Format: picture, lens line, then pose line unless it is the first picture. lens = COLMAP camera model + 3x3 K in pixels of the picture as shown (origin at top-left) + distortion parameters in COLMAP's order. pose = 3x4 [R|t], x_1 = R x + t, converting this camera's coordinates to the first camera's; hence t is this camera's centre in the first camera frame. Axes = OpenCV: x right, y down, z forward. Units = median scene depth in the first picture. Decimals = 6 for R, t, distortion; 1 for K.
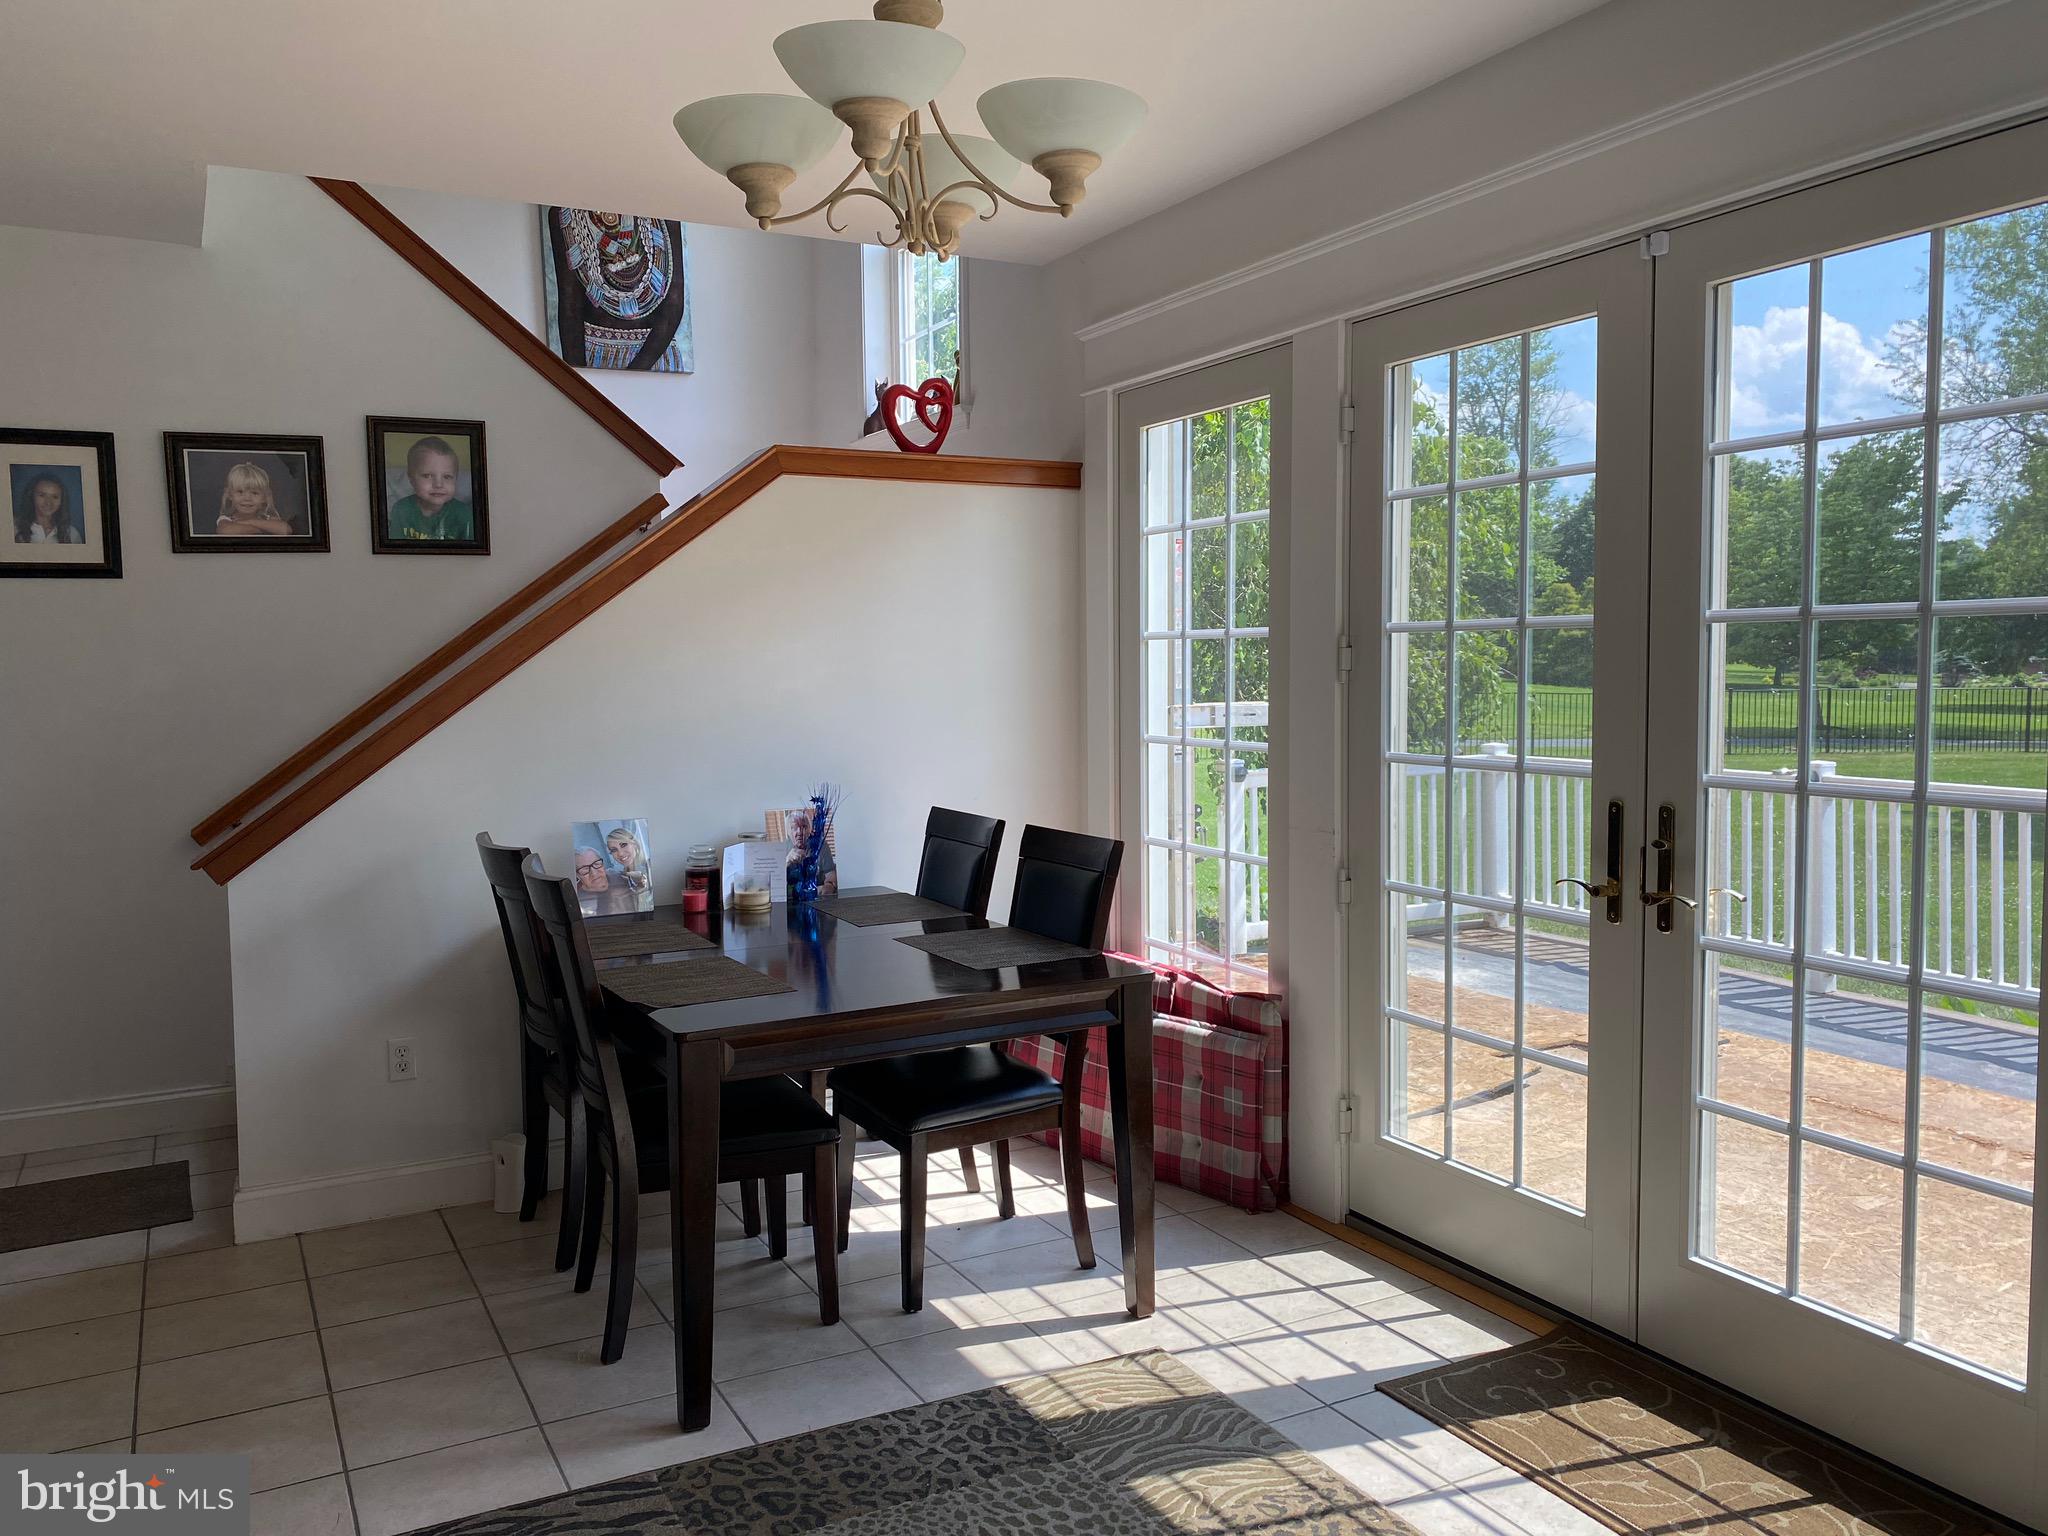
lens RADIAL K [[1524.9, 0, 1029.6], [0, 1524.9, 705.9], [0, 0, 1]] dist [0.103693, -0.152055]
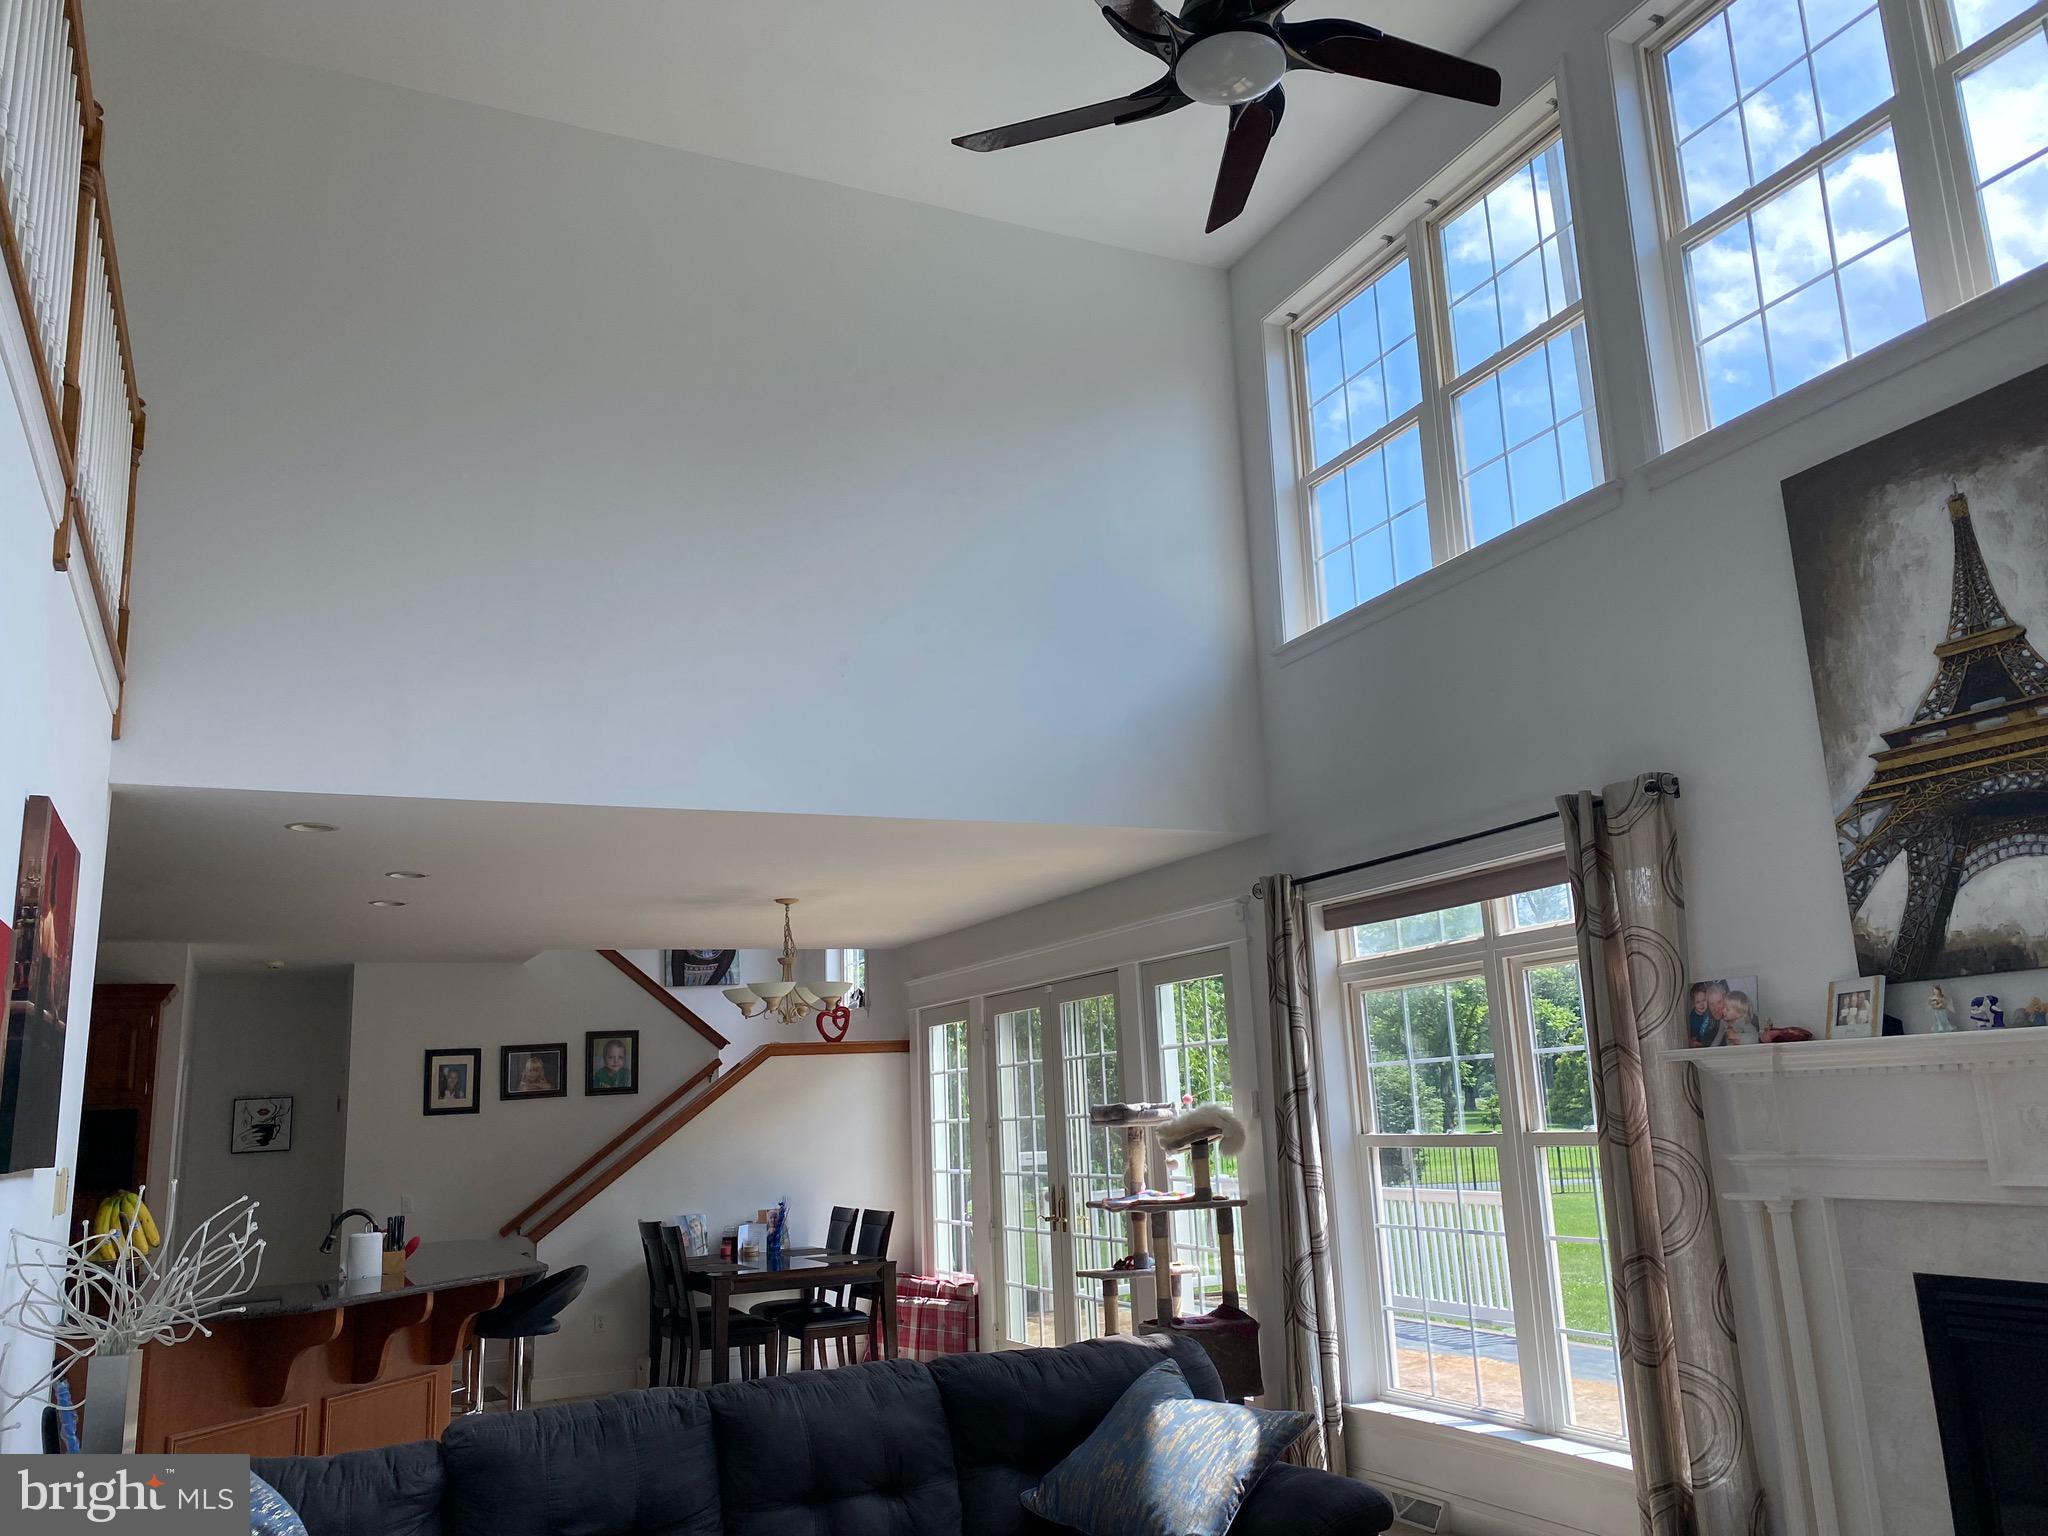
lens RADIAL K [[1552.3, 0, 1047.5], [0, 1552.3, 762.5], [0, 0, 1]] dist [0.045850, -0.031980]
pose [[0.998581, -0.039738, -0.035452, 0.361451], [0.029602, 0.967590, -0.250784, 0.019786], [0.044269, 0.249378, 0.967394, -1.372236]]
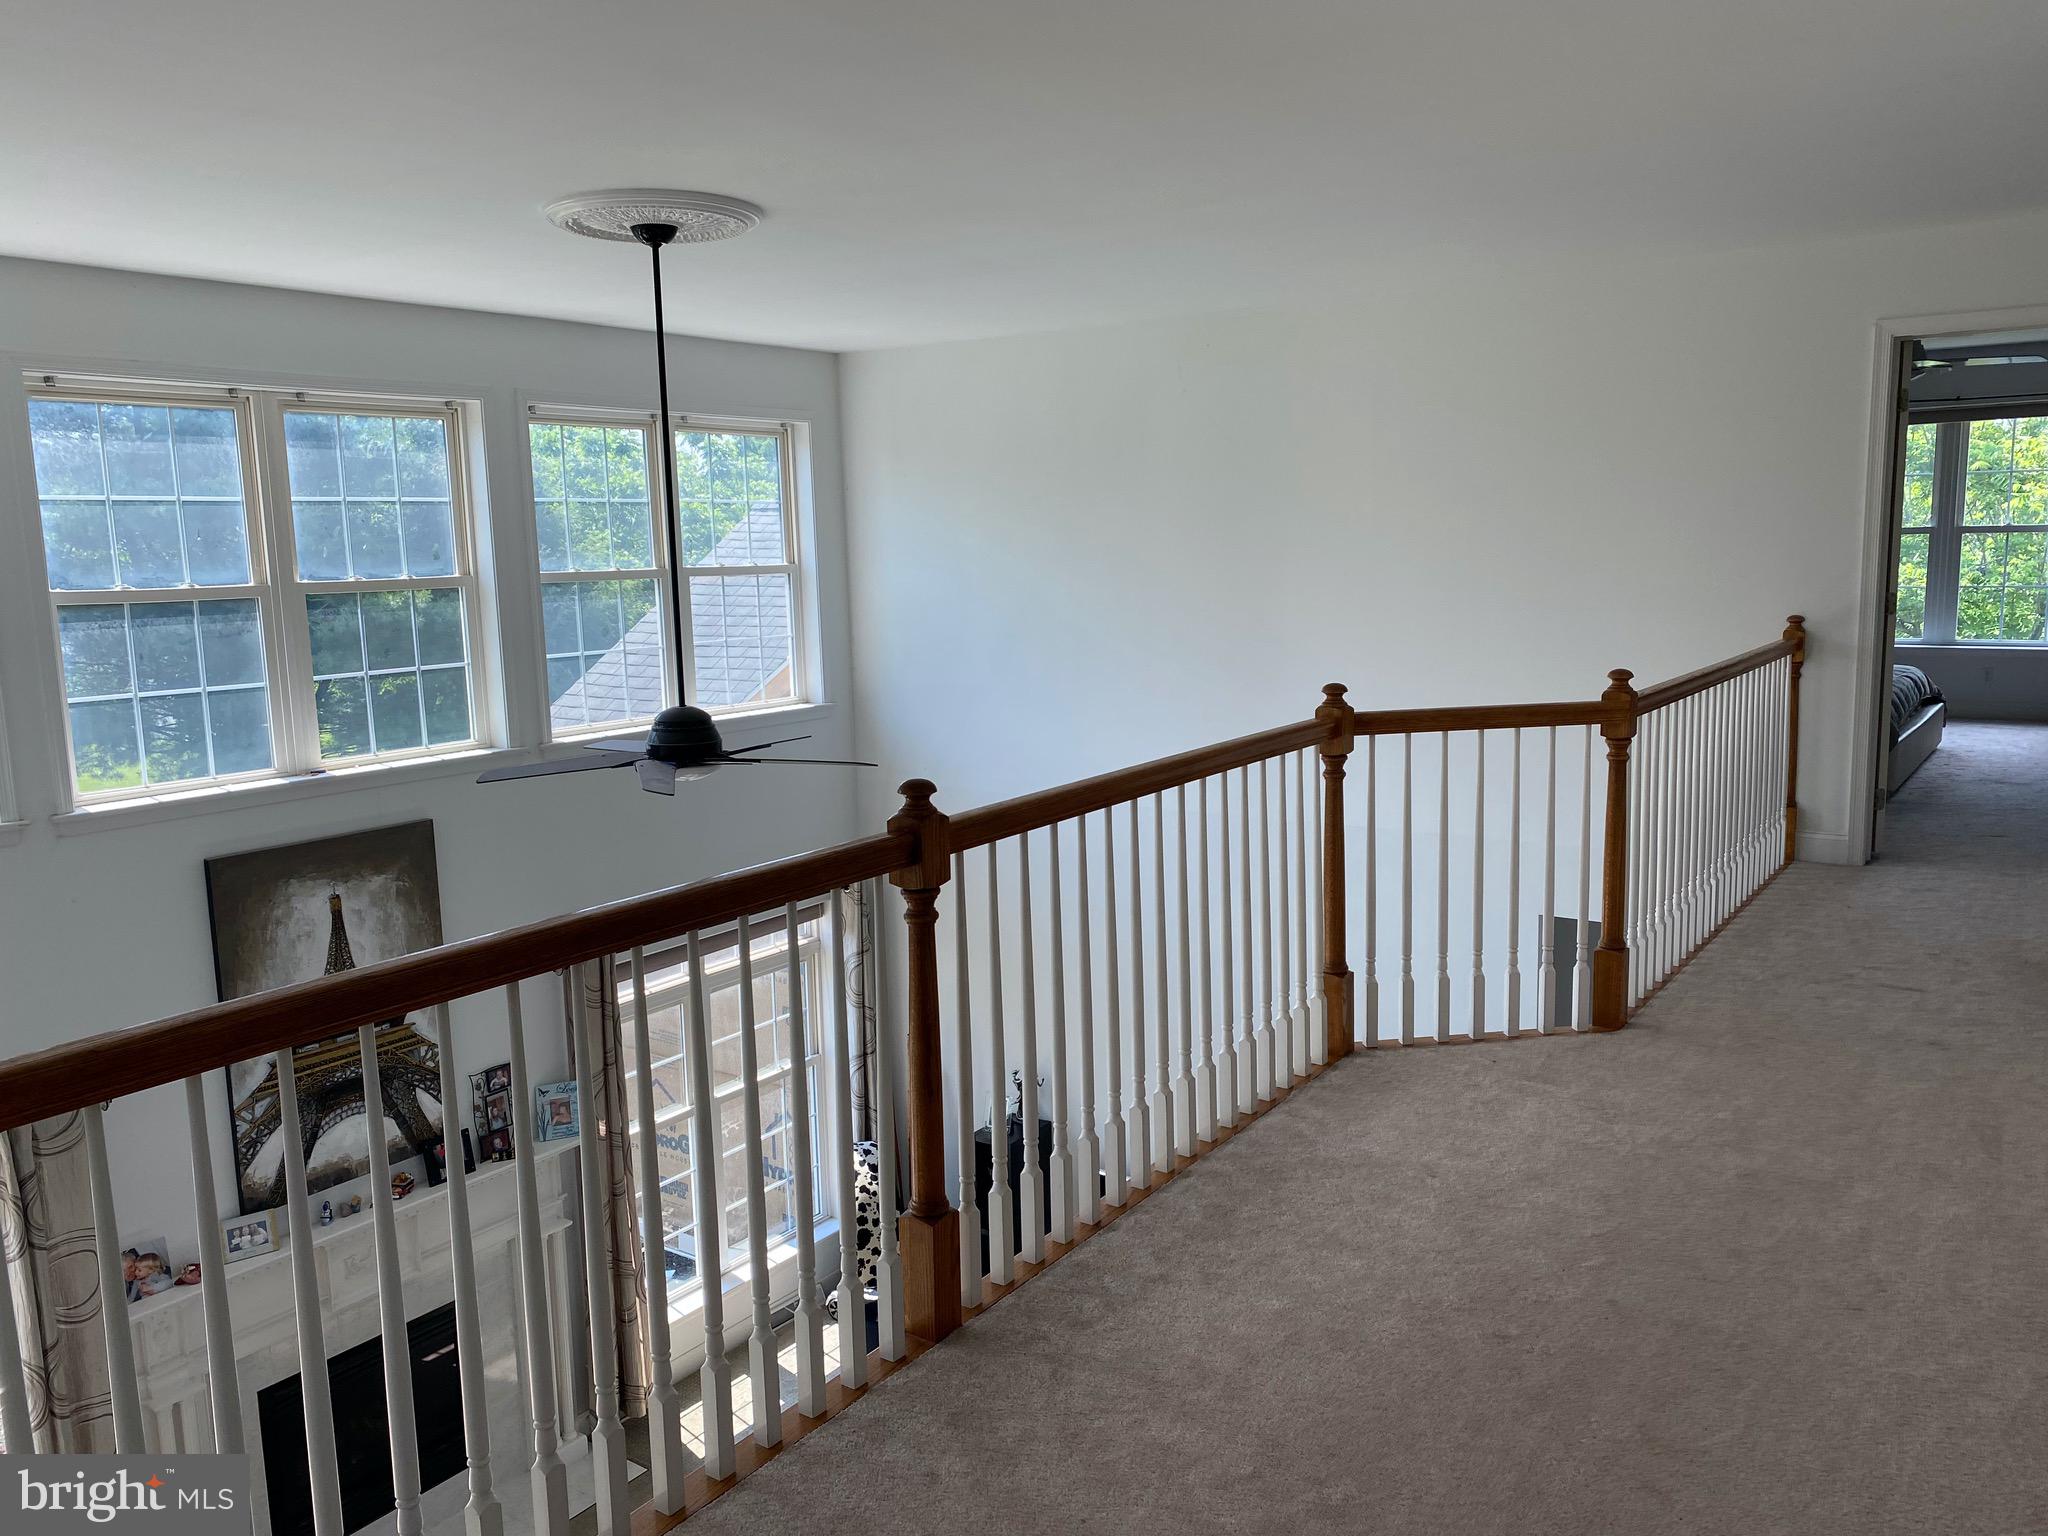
lens RADIAL K [[1553.1, 0, 1024.0], [0, 1553.1, 768.0], [0, 0, 1]] dist [-0.002113, 0.001266]
pose [[-0.430685, -0.107556, 0.896070, -0.735252], [0.064876, 0.986615, 0.149606, -0.666487], [-0.900167, 0.122567, -0.417943, -0.446033]]
